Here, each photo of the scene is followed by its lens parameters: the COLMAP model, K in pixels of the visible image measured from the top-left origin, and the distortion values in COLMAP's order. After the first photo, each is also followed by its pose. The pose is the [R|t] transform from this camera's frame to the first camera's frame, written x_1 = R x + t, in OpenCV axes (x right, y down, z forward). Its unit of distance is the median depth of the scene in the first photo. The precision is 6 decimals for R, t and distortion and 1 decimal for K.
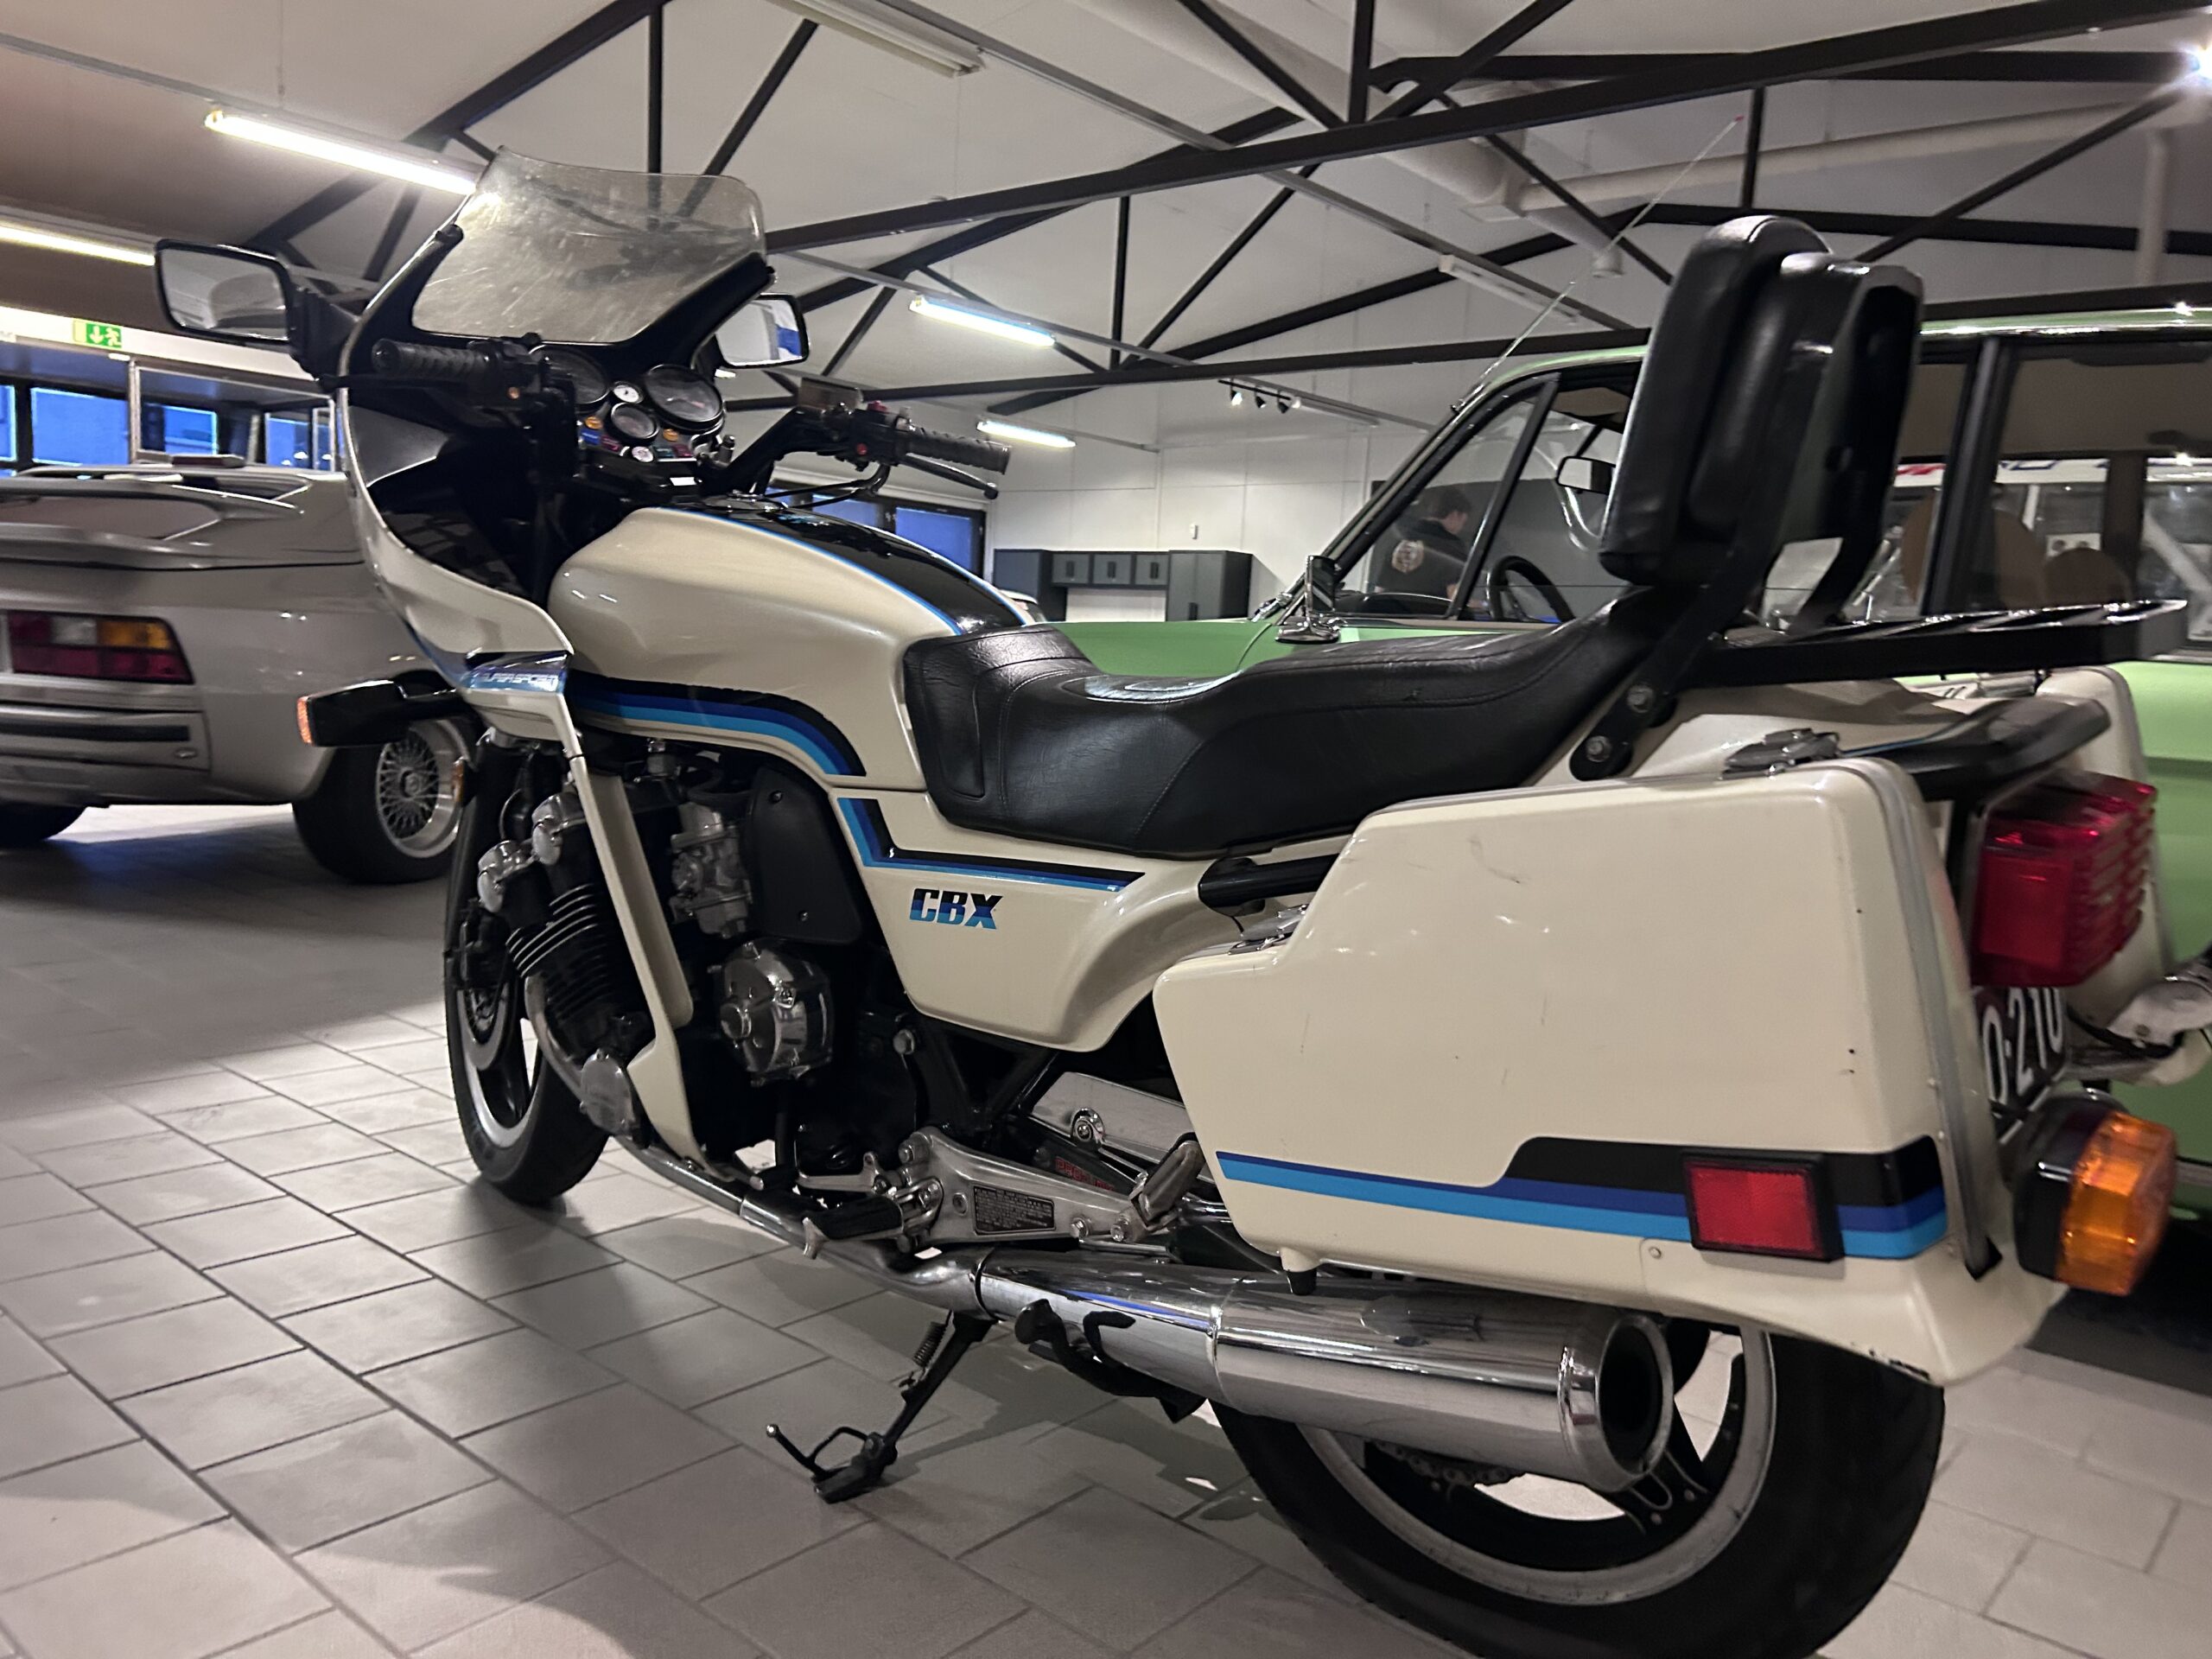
lens RADIAL K [[1704.7, 0, 1106.0], [0, 1704.7, 829.5], [0, 0, 1]] dist [0.003608, -0.005215]
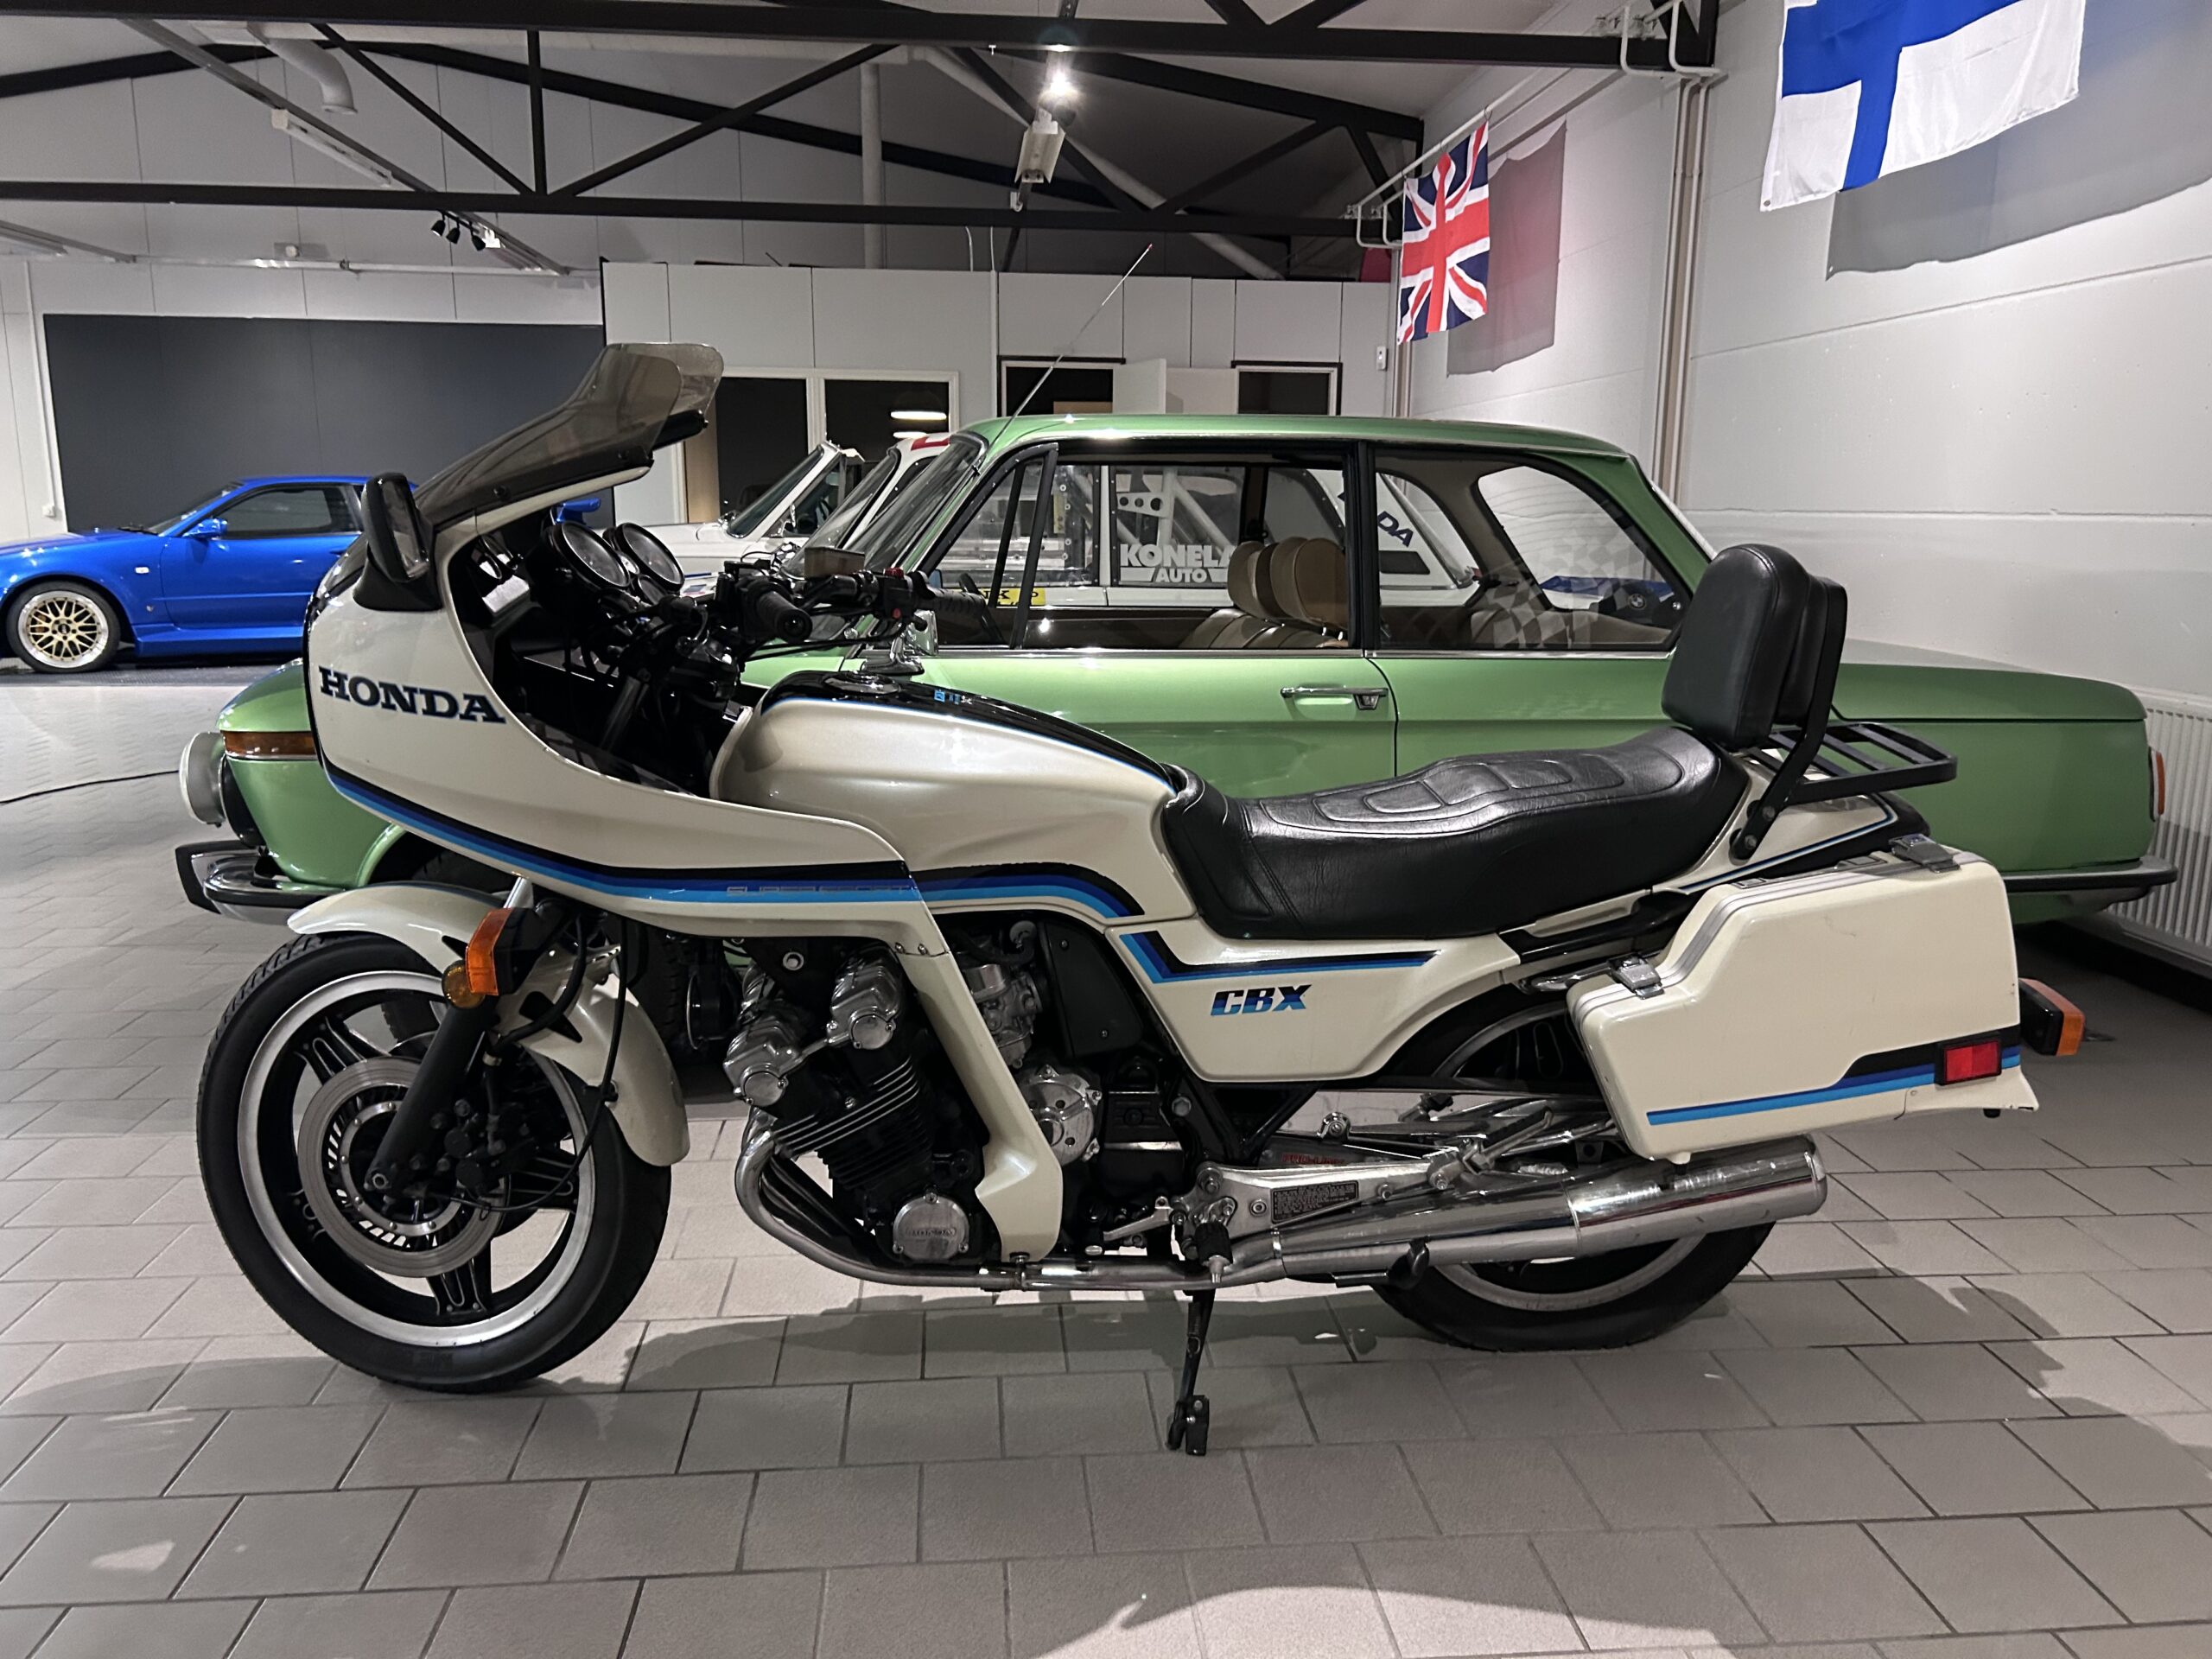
lens RADIAL K [[1695.2, 0, 1105.3], [0, 1695.2, 846.5], [0, 0, 1]] dist [0.008720, -0.005712]
pose [[0.699709, -0.199032, 0.686144, -1.045286], [0.109969, 0.978970, 0.171829, -0.309223], [-0.705914, -0.044776, 0.706881, 0.143473]]
